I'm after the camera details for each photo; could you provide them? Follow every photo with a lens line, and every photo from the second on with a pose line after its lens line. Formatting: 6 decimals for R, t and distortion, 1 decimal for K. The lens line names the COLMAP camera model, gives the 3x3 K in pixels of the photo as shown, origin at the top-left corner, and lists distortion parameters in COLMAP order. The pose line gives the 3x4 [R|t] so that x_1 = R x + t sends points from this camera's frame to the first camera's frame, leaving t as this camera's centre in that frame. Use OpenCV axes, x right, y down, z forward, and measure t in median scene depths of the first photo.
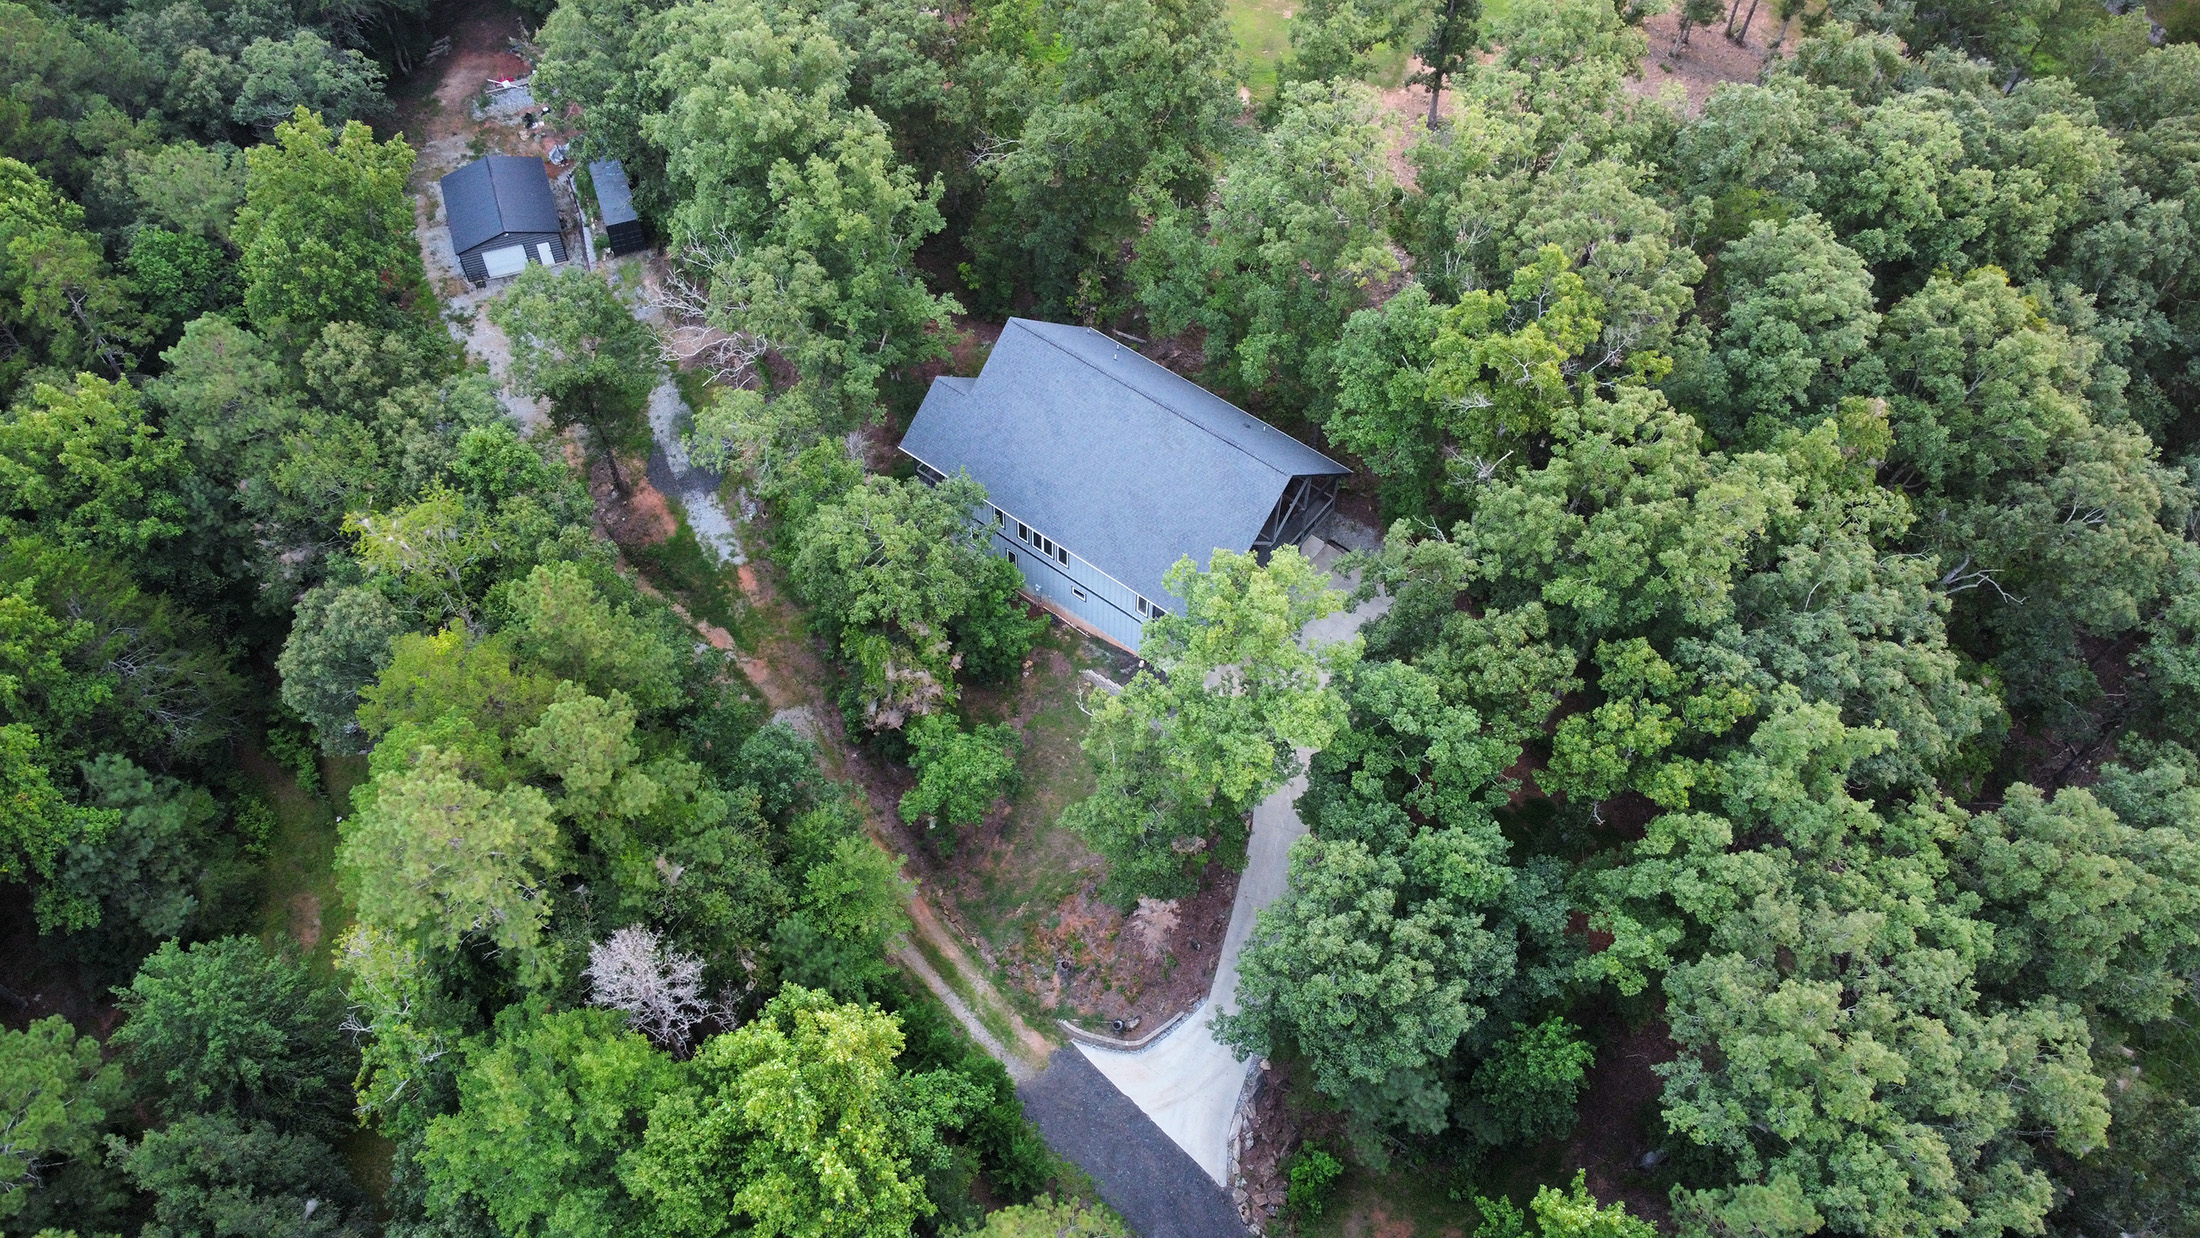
lens RADIAL K [[1642.7, 0, 1101.9], [0, 1642.7, 625.9], [0, 0, 1]] dist [0.000966, 0.001781]
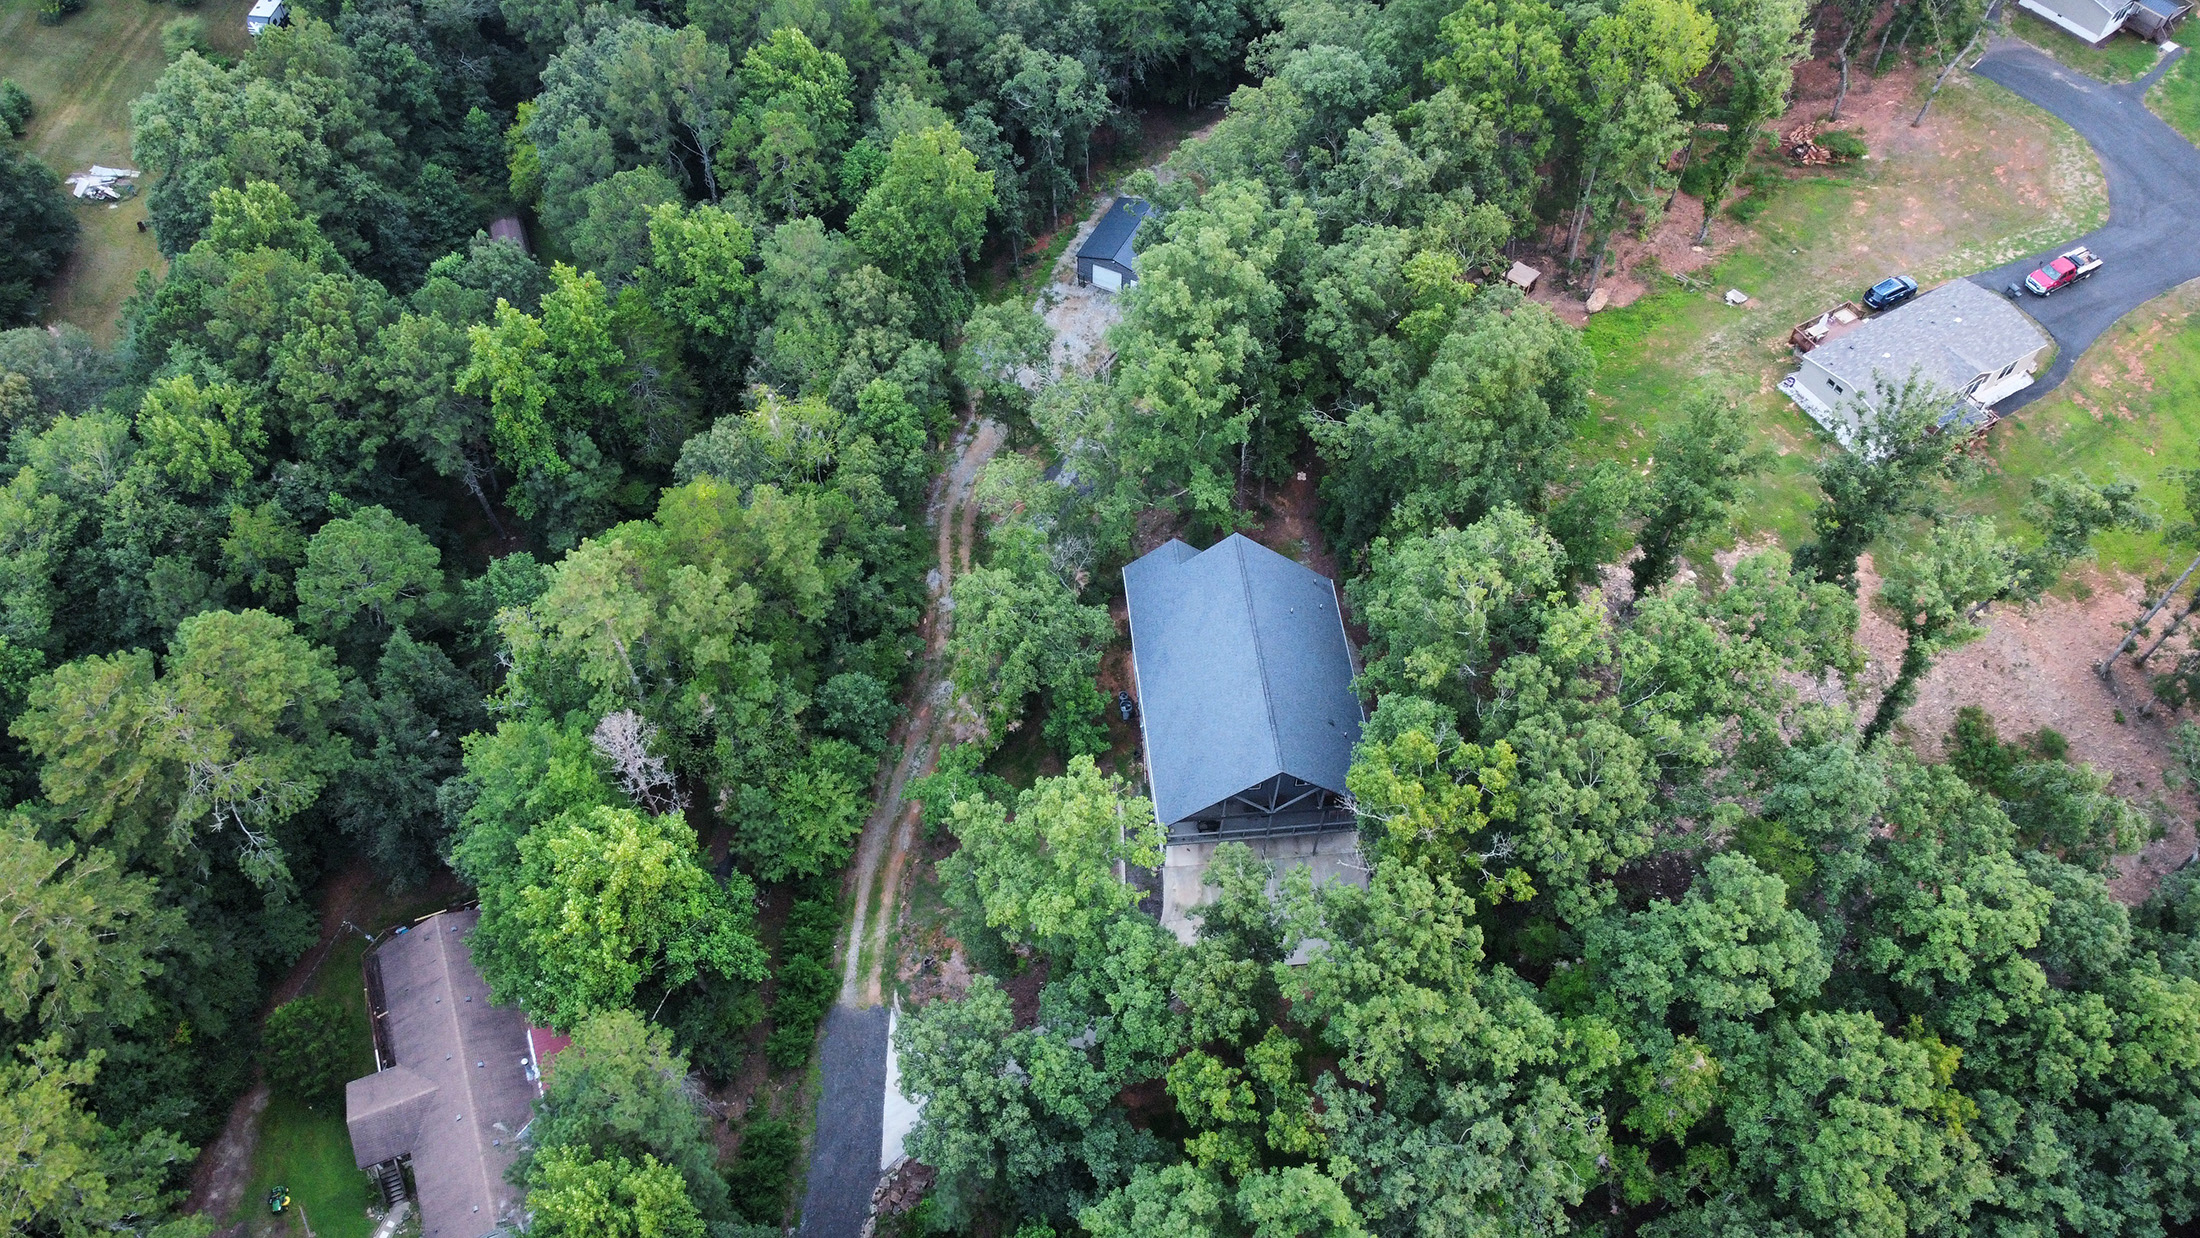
lens RADIAL K [[1642.7, 0, 1093.4], [0, 1642.7, 618.8], [0, 0, 1]] dist [0.000966, 0.001781]
pose [[0.695166, 0.582985, -0.420562, 0.456691], [-0.584905, 0.798835, 0.140532, -0.268079], [0.417888, 0.148296, 0.896314, -0.143188]]
